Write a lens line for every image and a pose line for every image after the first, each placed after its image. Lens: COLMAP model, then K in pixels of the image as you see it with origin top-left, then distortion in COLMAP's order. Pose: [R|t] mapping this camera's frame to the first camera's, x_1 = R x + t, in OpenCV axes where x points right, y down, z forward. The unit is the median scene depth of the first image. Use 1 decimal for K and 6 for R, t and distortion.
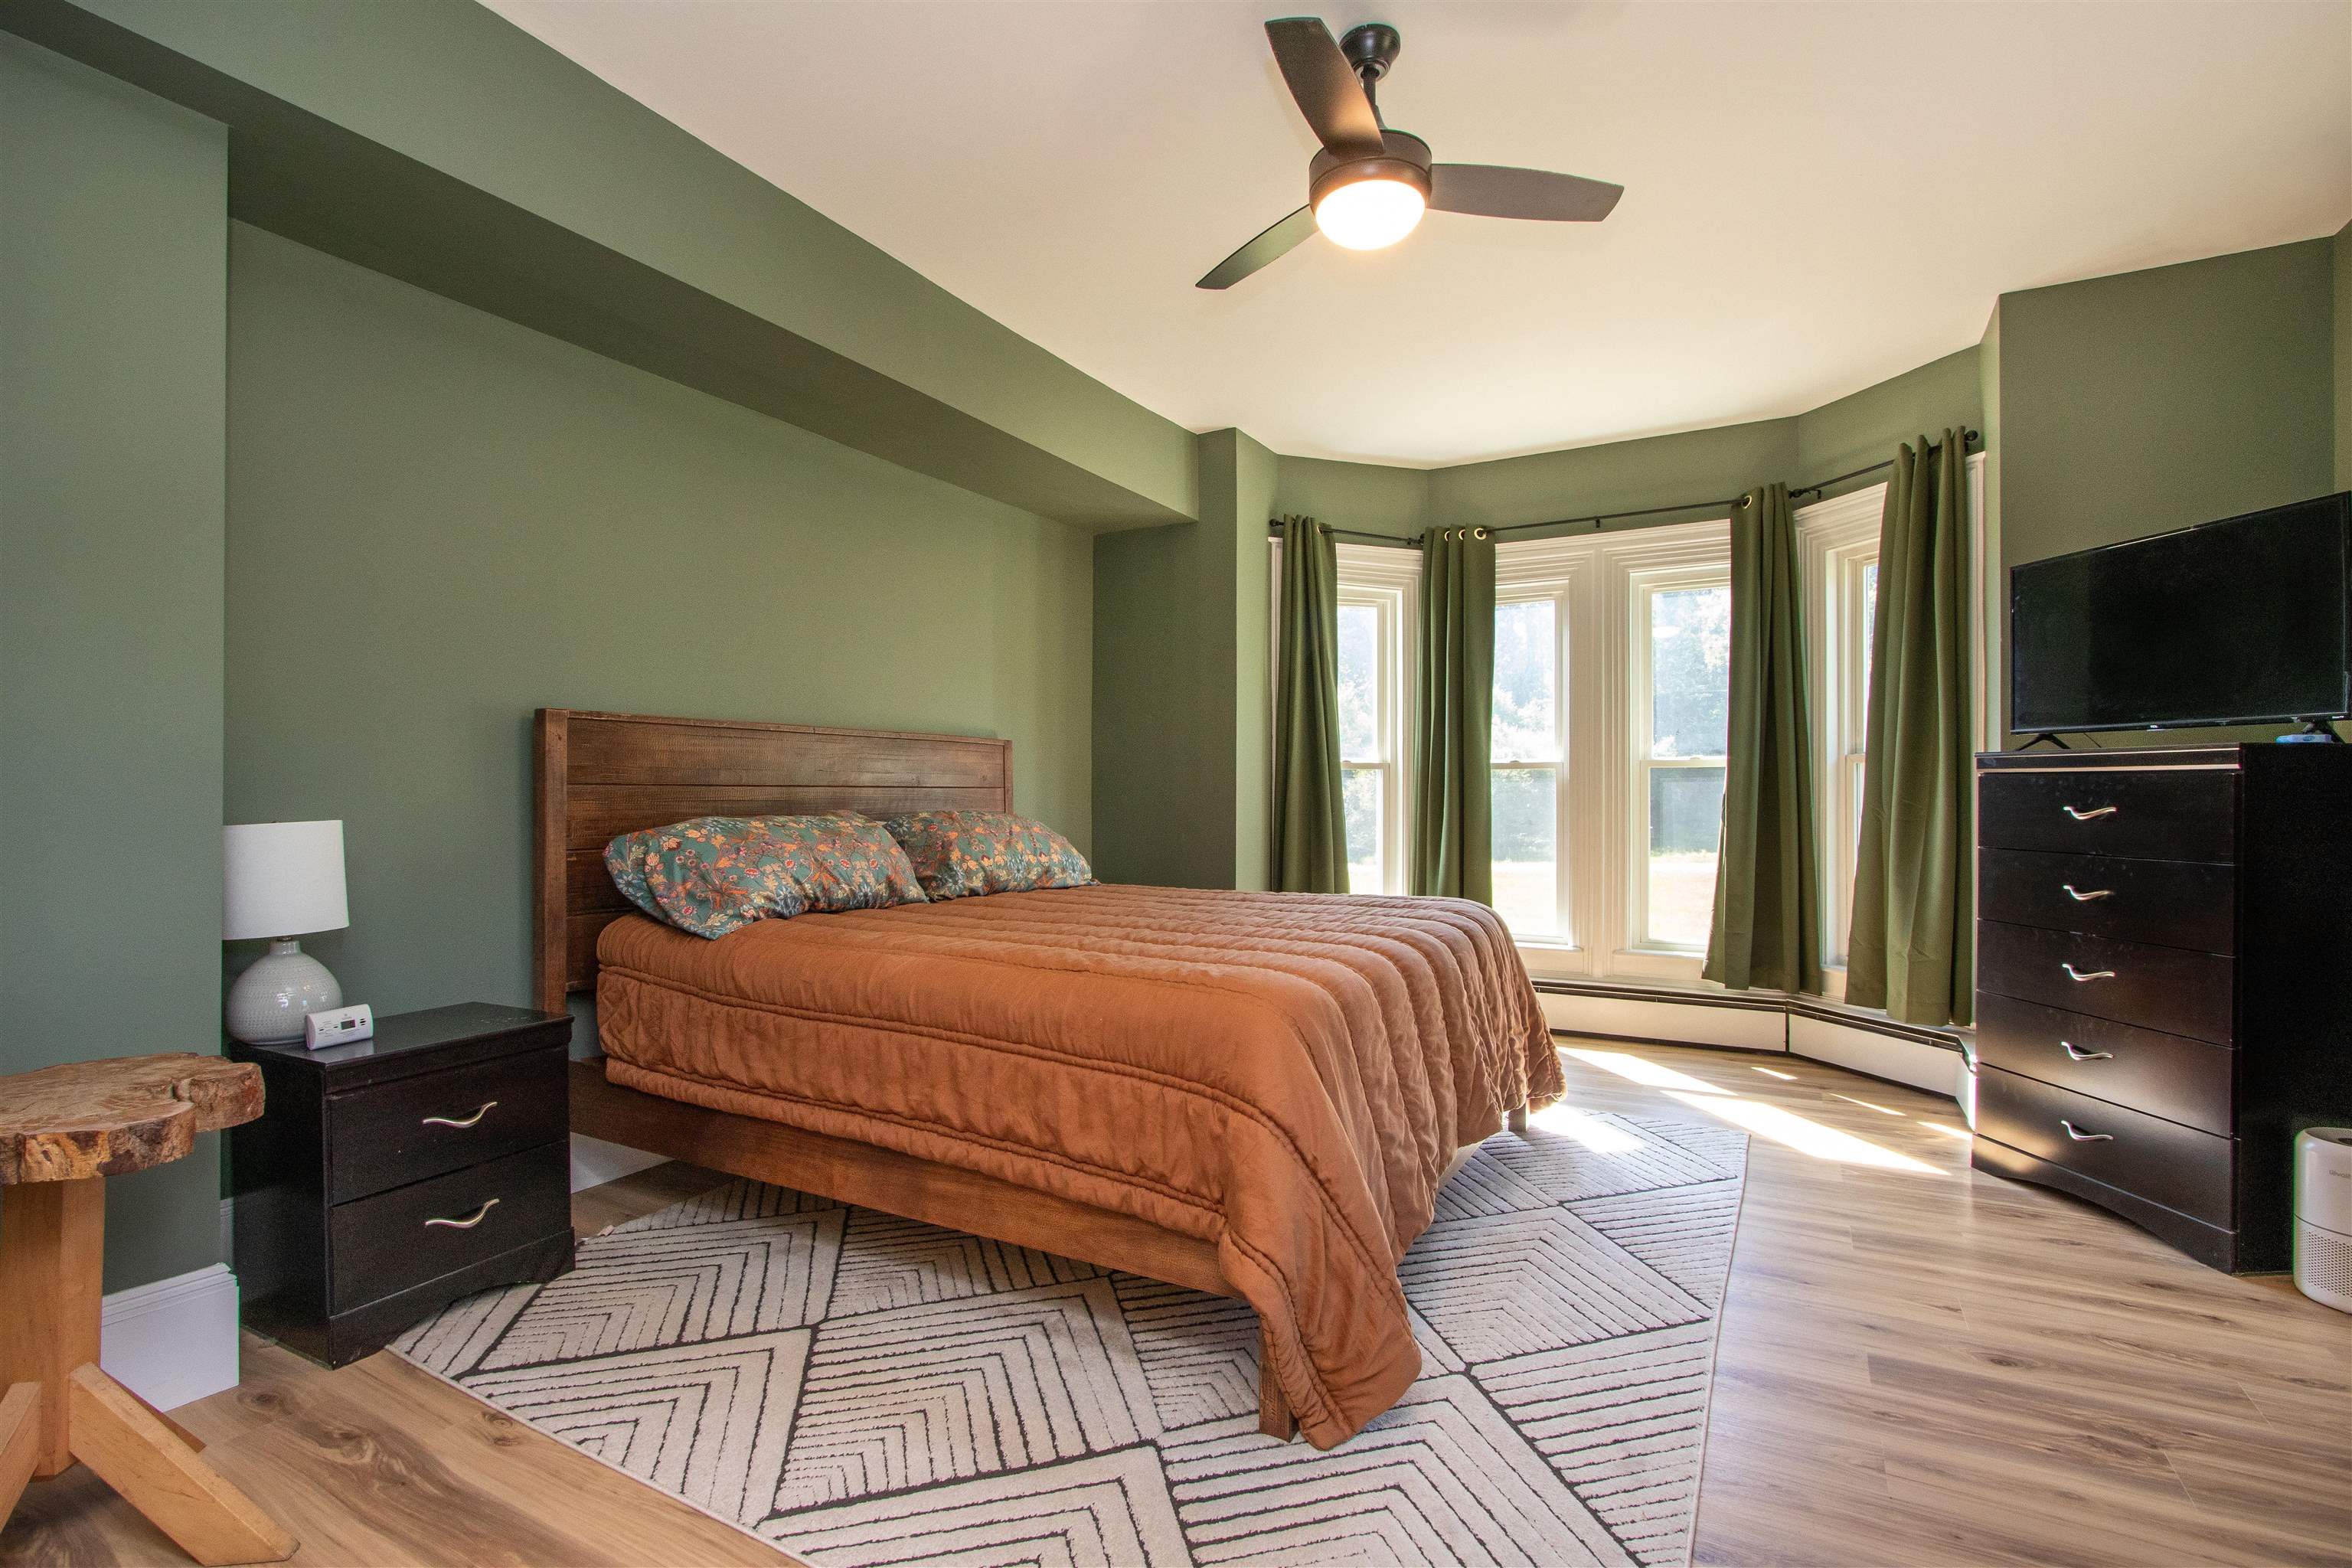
lens RADIAL K [[1093.6, 0, 1180.9], [0, 1093.6, 795.7], [0, 0, 1]] dist [-0.003055, -0.000455]
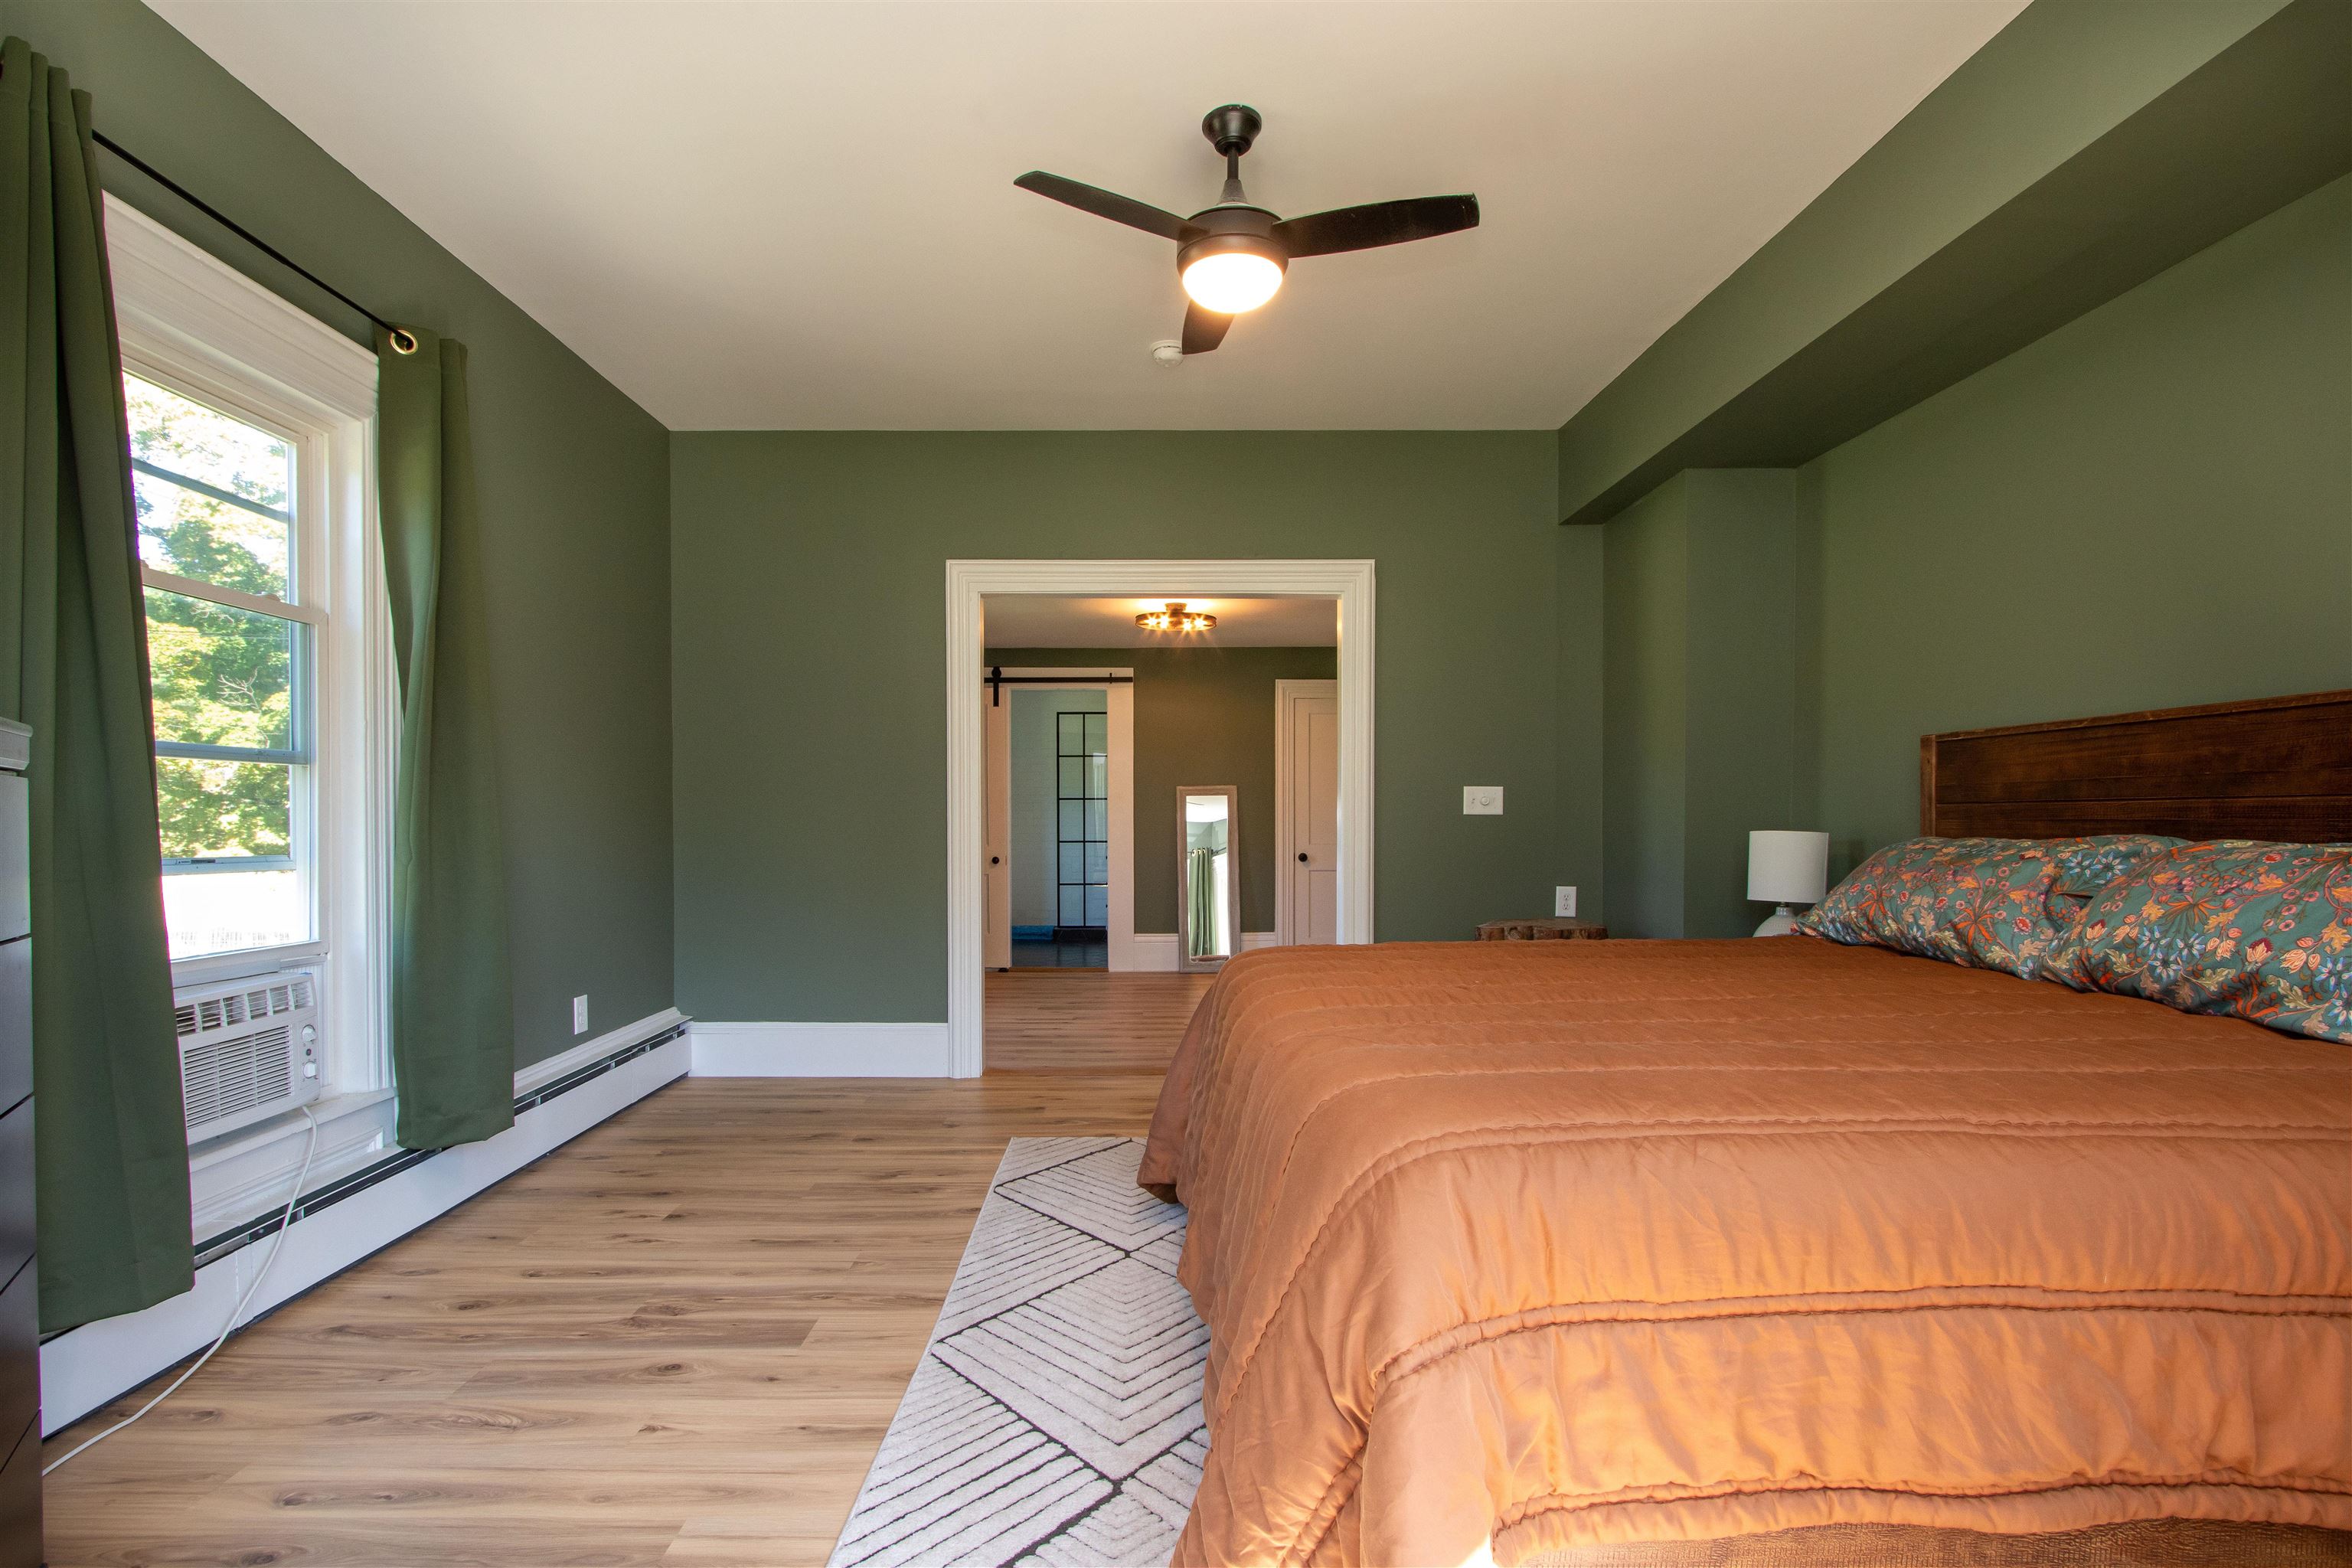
lens RADIAL K [[1139.9, 0, 1178.8], [0, 1139.9, 838.4], [0, 0, 1]] dist [-0.019810, 0.001752]
pose [[-0.859773, 0.010851, -0.510561, 0.614949], [0.002542, 0.999853, 0.016968, 0.002701], [0.510670, 0.013291, -0.859674, 1.502605]]
